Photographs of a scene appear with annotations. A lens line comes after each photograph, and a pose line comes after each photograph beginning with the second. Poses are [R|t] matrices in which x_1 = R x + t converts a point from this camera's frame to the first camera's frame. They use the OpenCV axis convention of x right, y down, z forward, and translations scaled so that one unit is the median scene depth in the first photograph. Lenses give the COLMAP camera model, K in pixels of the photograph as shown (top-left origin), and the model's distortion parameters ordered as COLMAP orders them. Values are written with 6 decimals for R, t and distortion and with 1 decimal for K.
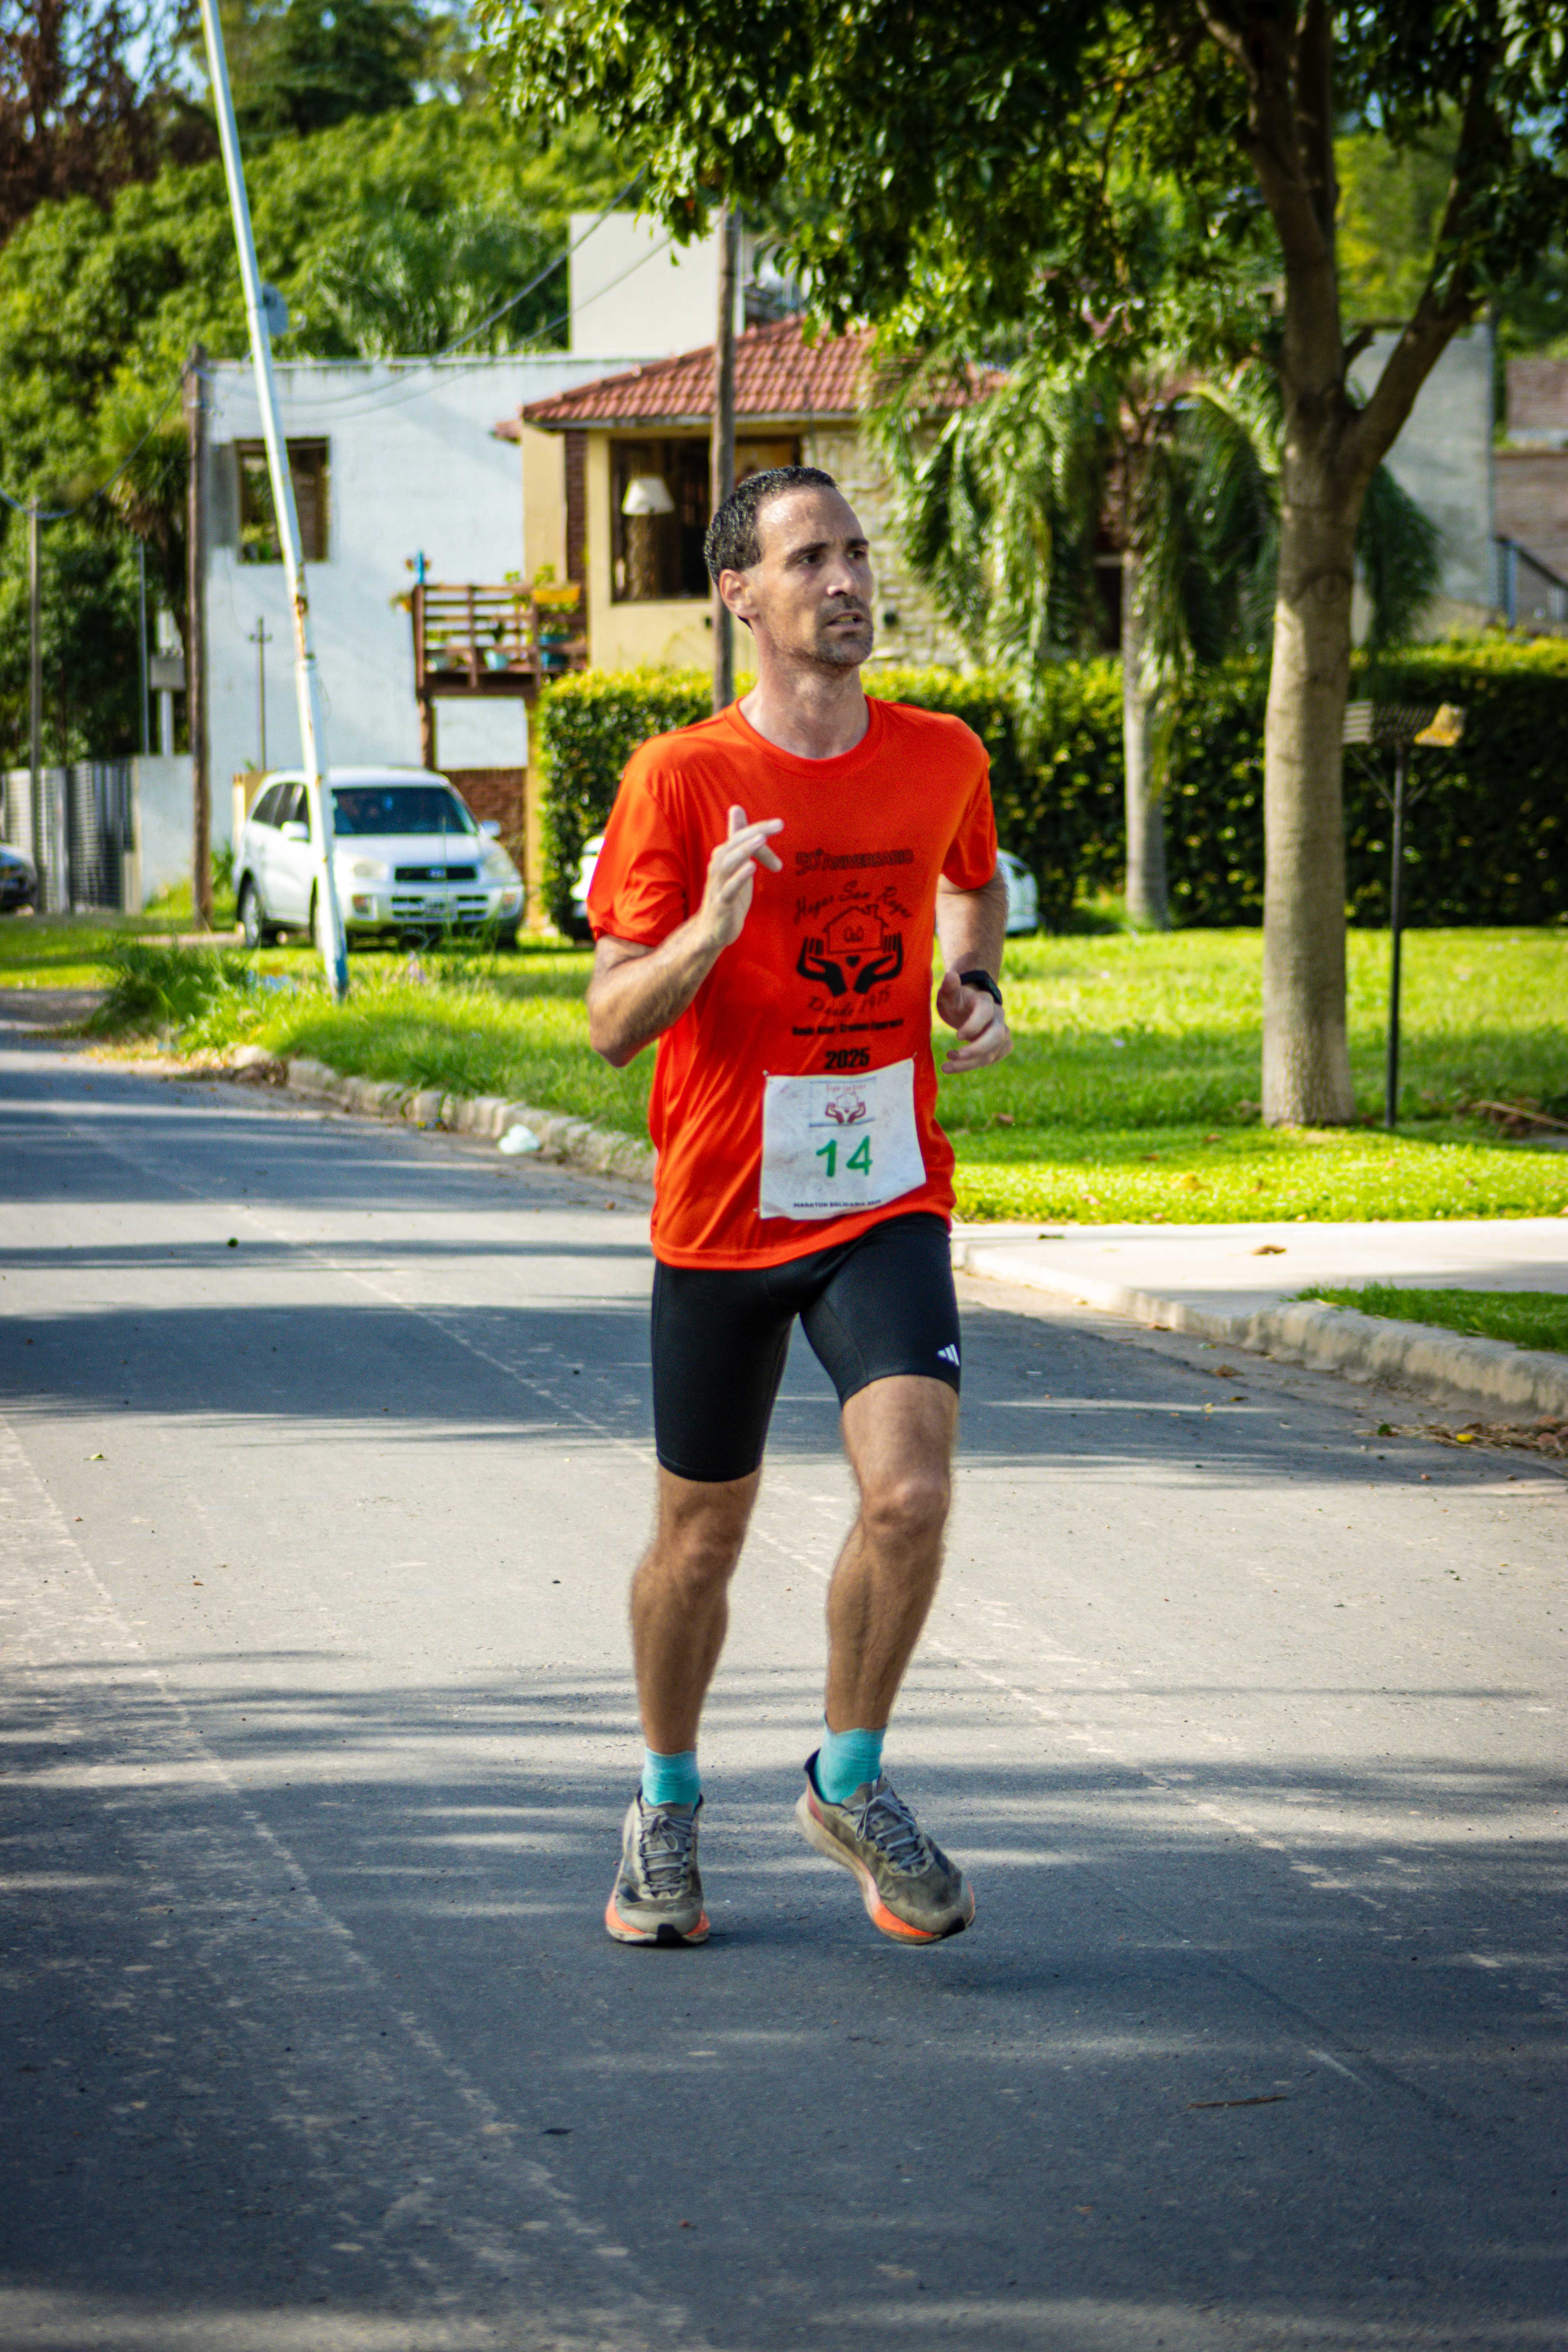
lens RADIAL K [[8522.5, 0, 784.0], [0, 8522.5, 1176.0], [0, 0, 1]] dist [-0.192100, 2.765827]
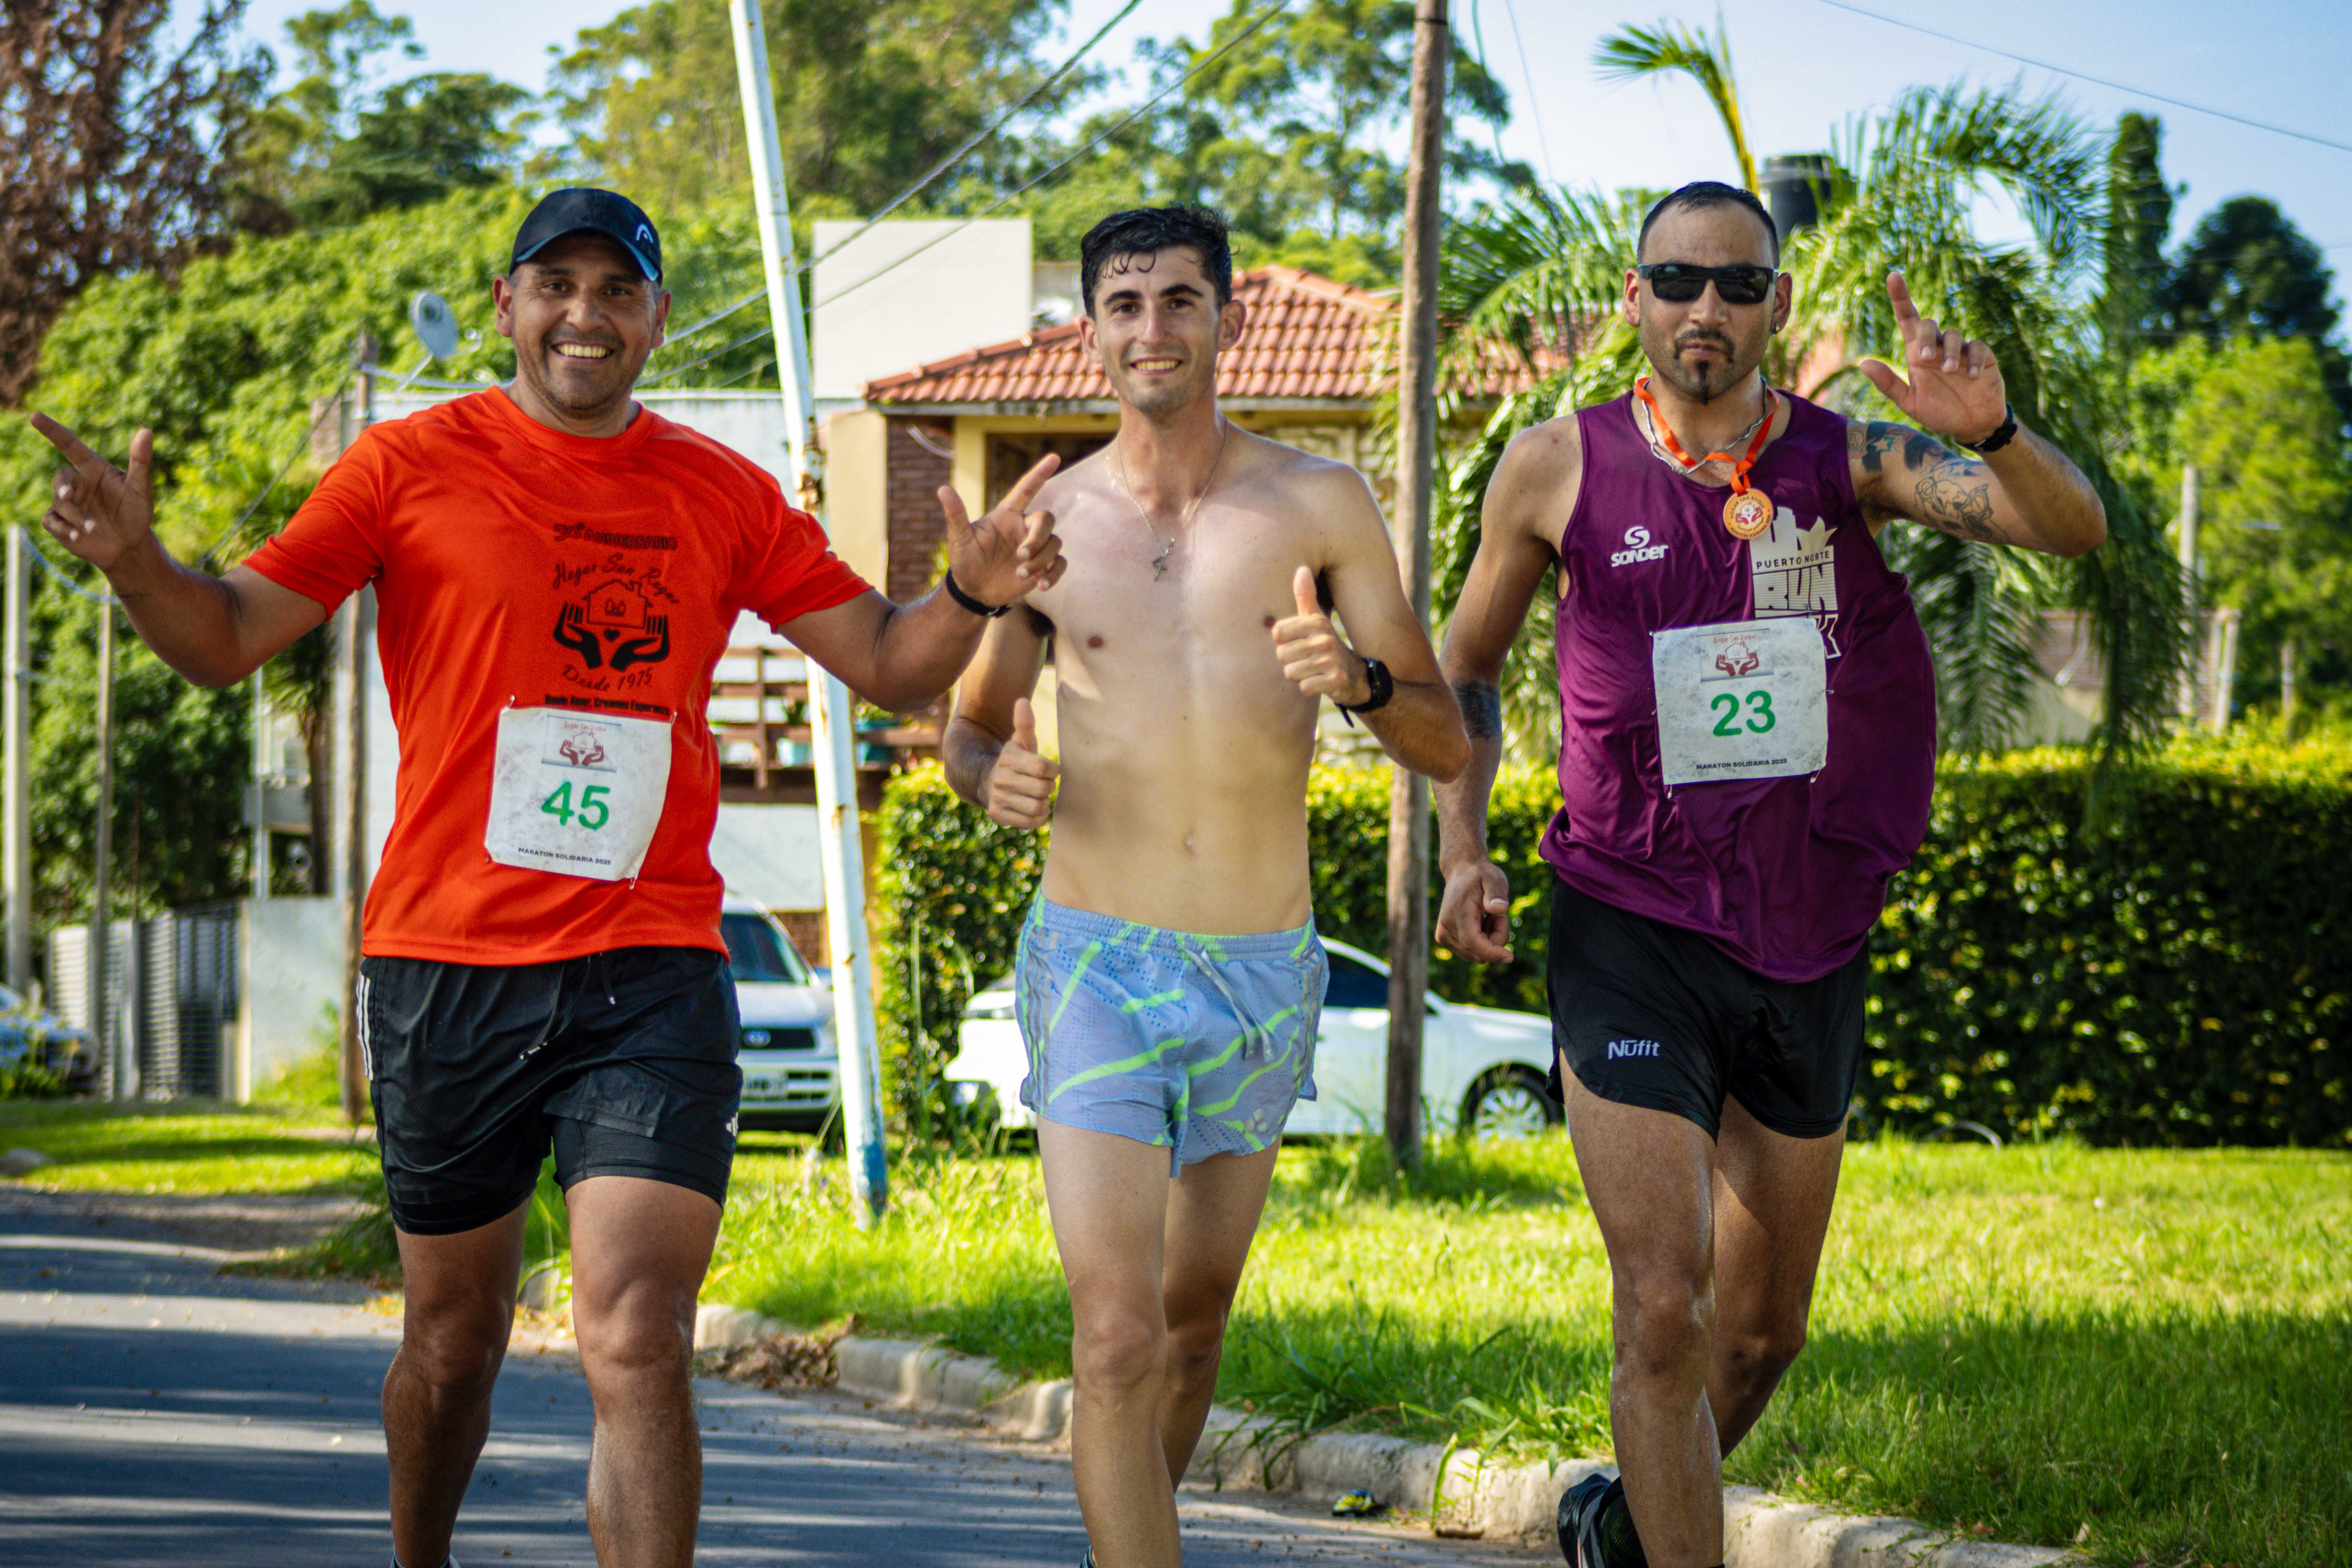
lens RADIAL K [[8522.5, 0, 1176.0], [0, 8522.5, 784.0], [0, 0, 1]] dist [-0.192100, 2.765827]
pose [[0.998597, 0.021880, 0.048213, -0.028673], [-0.018297, 0.997124, -0.073545, -0.004312], [-0.049684, 0.072560, 0.996126, 0.221937]]
